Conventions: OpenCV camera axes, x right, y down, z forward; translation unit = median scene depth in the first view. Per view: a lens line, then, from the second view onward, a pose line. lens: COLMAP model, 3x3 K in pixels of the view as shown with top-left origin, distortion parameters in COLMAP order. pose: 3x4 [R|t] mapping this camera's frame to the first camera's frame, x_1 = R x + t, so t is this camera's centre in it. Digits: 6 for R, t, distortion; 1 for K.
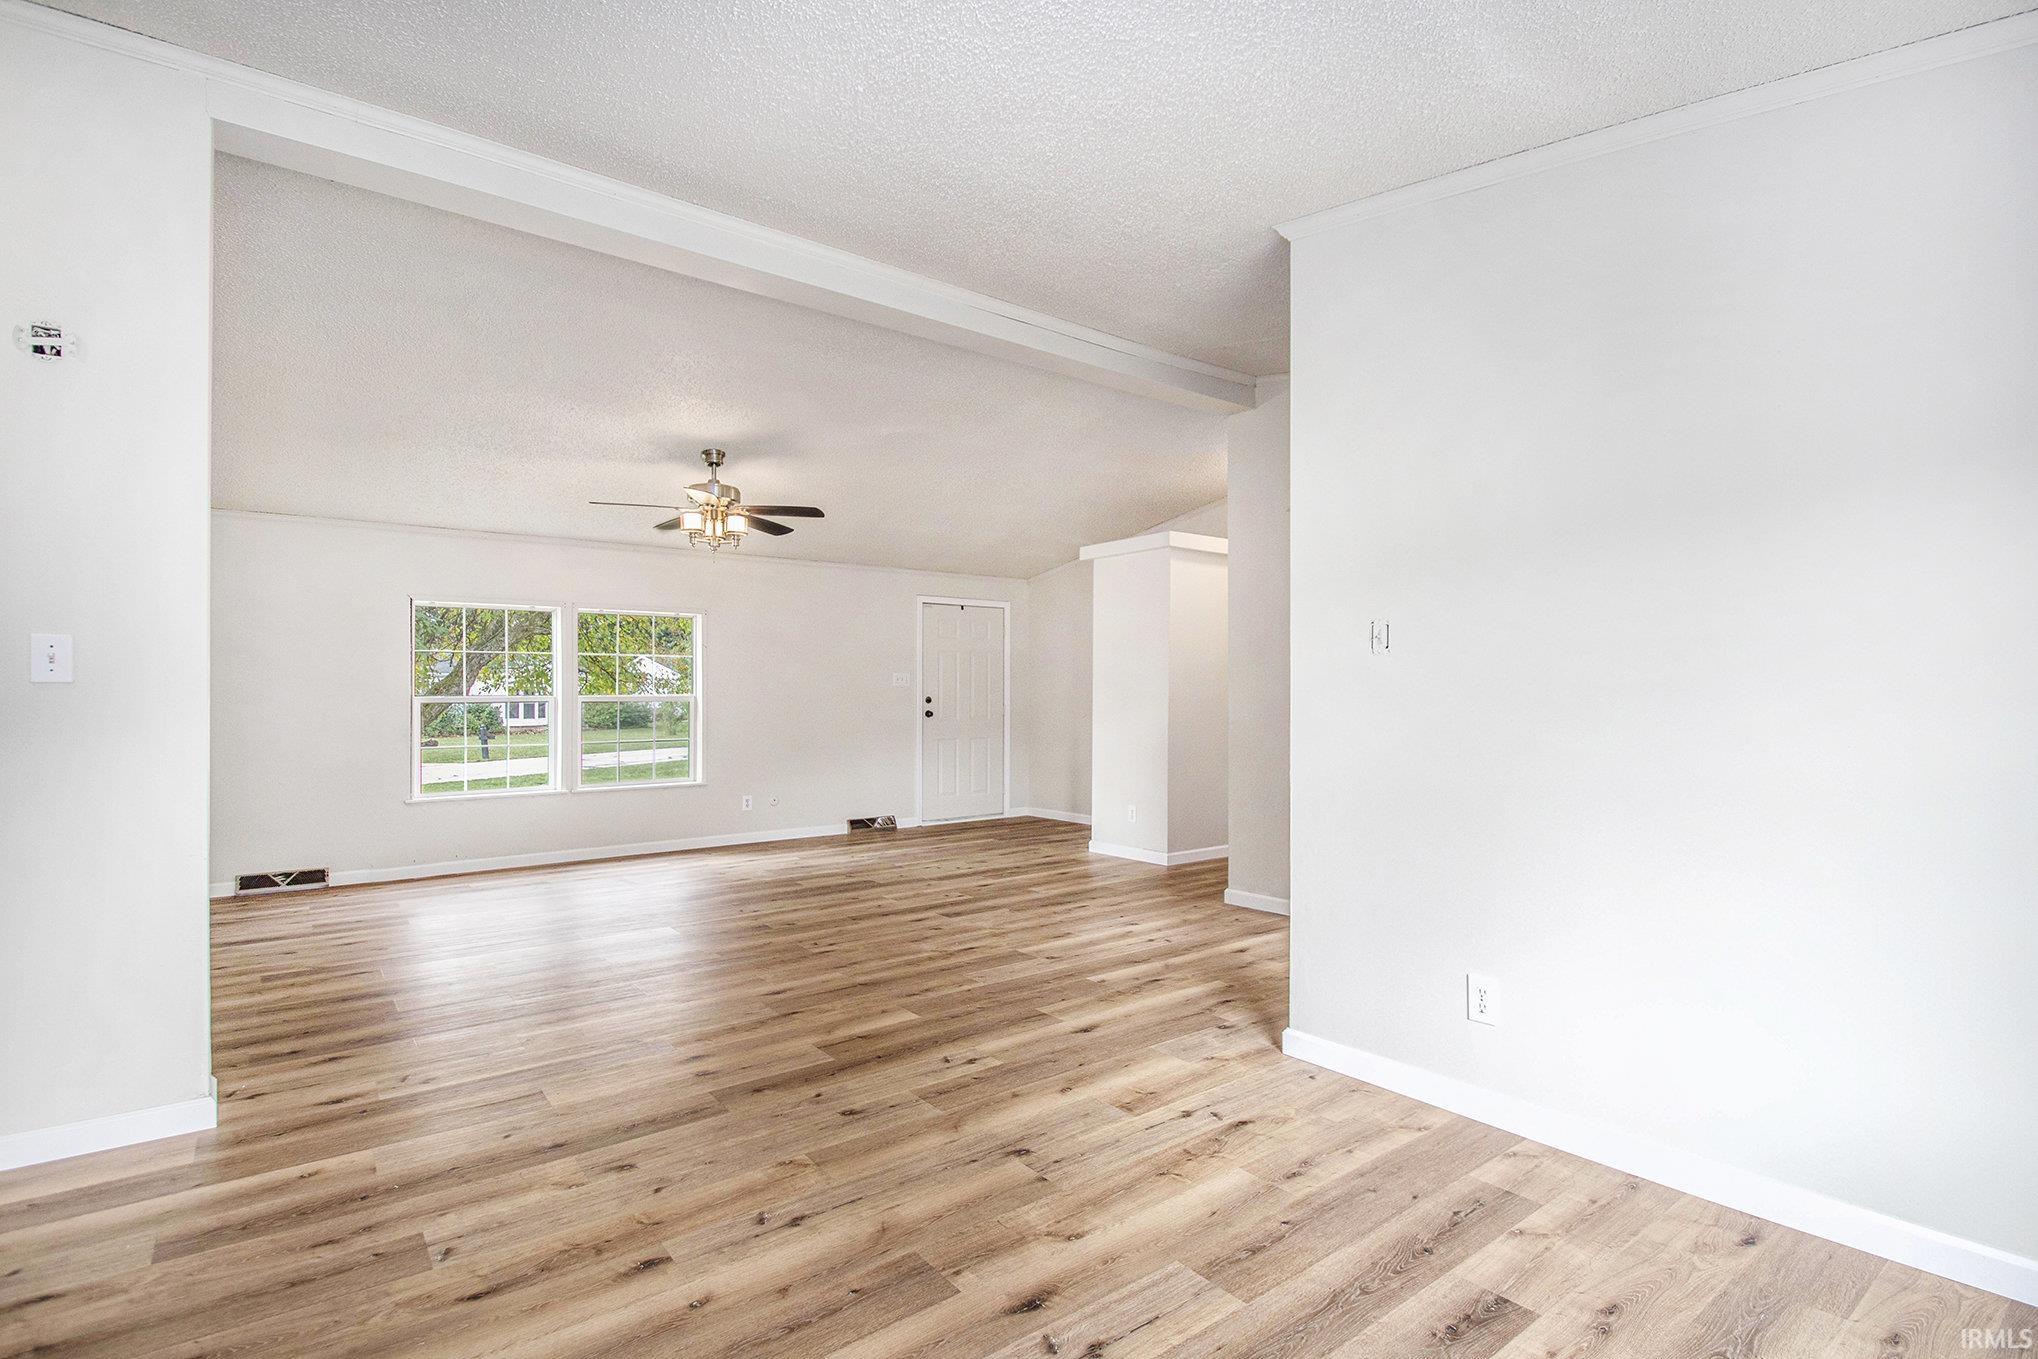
lens RADIAL K [[962.4, 0, 1053.5], [0, 962.4, 711.7], [0, 0, 1]] dist [0.000974, -0.003805]
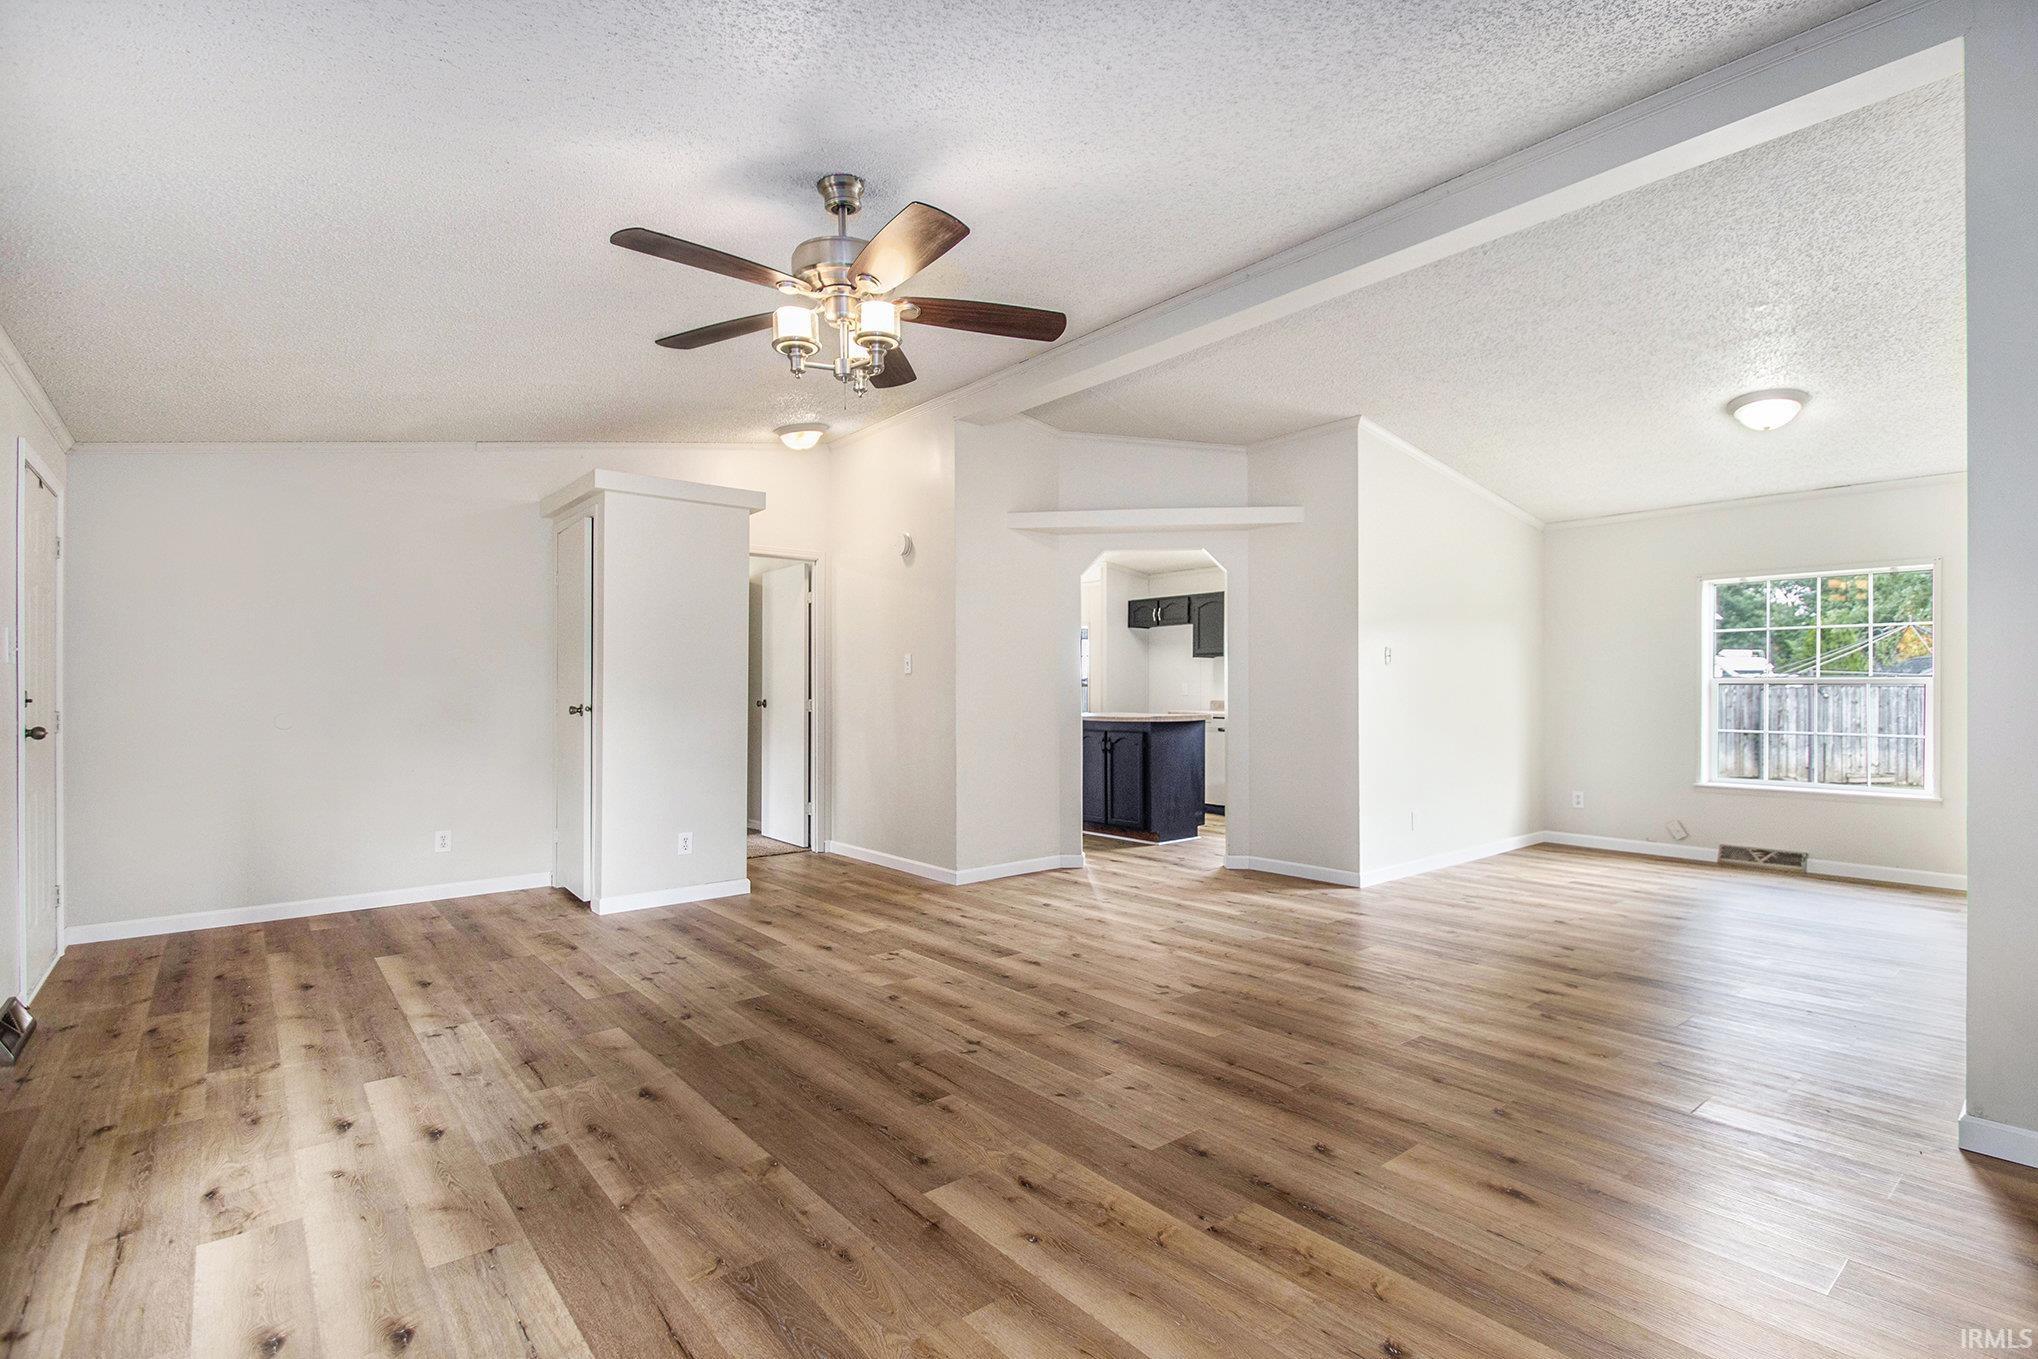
lens RADIAL K [[962.4, 0, 1021.9], [0, 962.4, 674.3], [0, 0, 1]] dist [0.000974, -0.003805]
pose [[-0.008327, 0.021742, 0.999729, -0.664240], [0.020044, 0.999566, -0.021572, -0.006557], [-0.999764, 0.019859, -0.008759, 0.703532]]
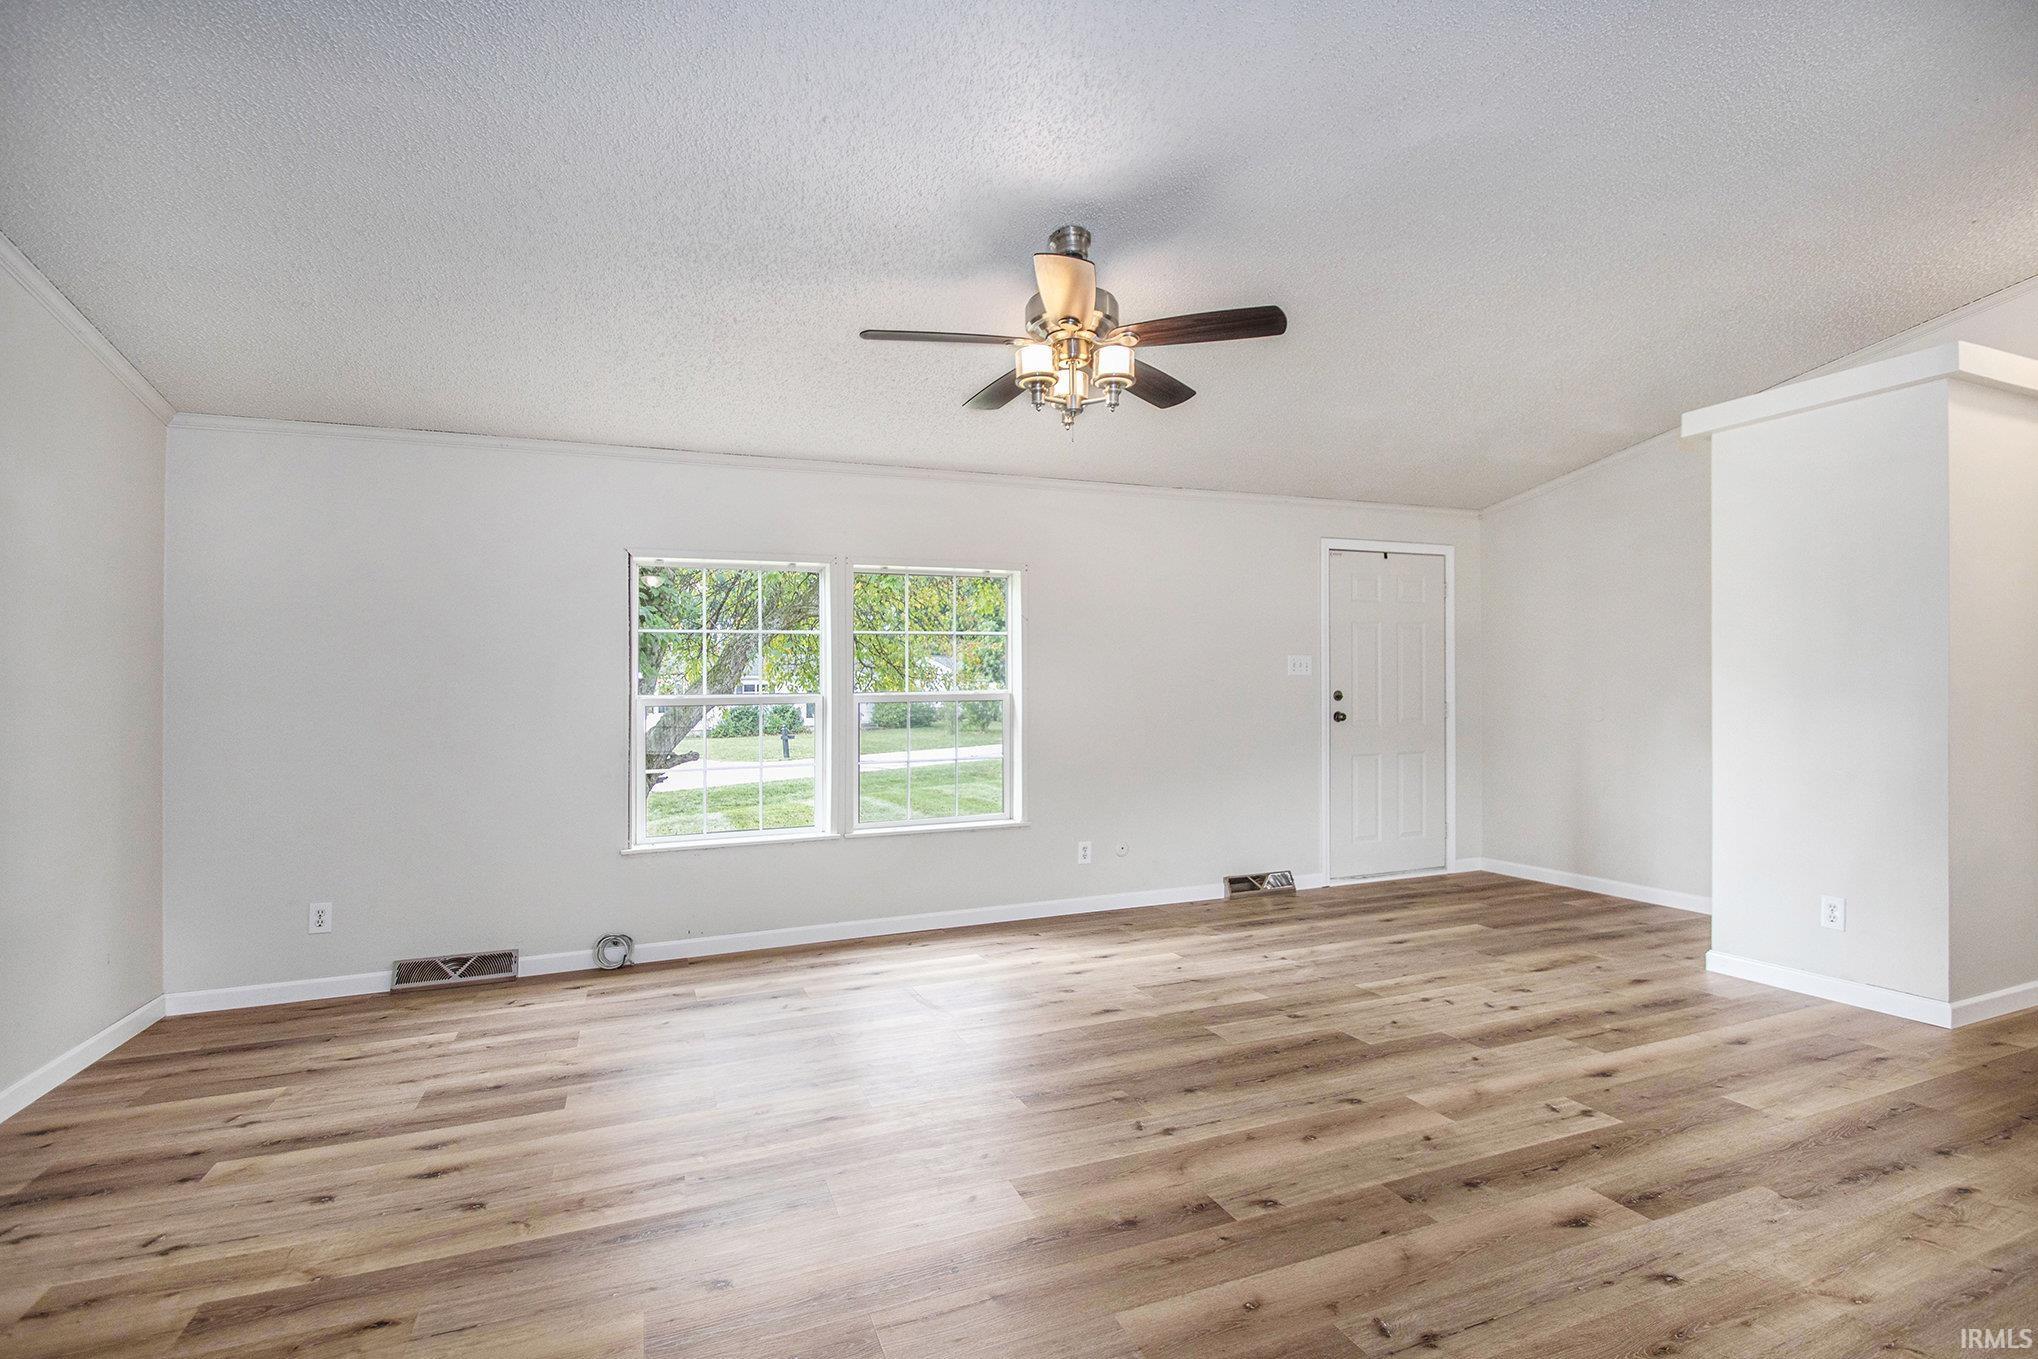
lens RADIAL K [[962.4, 0, 1041.6], [0, 962.4, 682.1], [0, 0, 1]] dist [0.000974, -0.003805]
pose [[0.959921, -0.013759, -0.279934, -0.167905], [0.006098, 0.999583, -0.028218, -0.004577], [0.280206, 0.025380, 0.959604, 0.368664]]
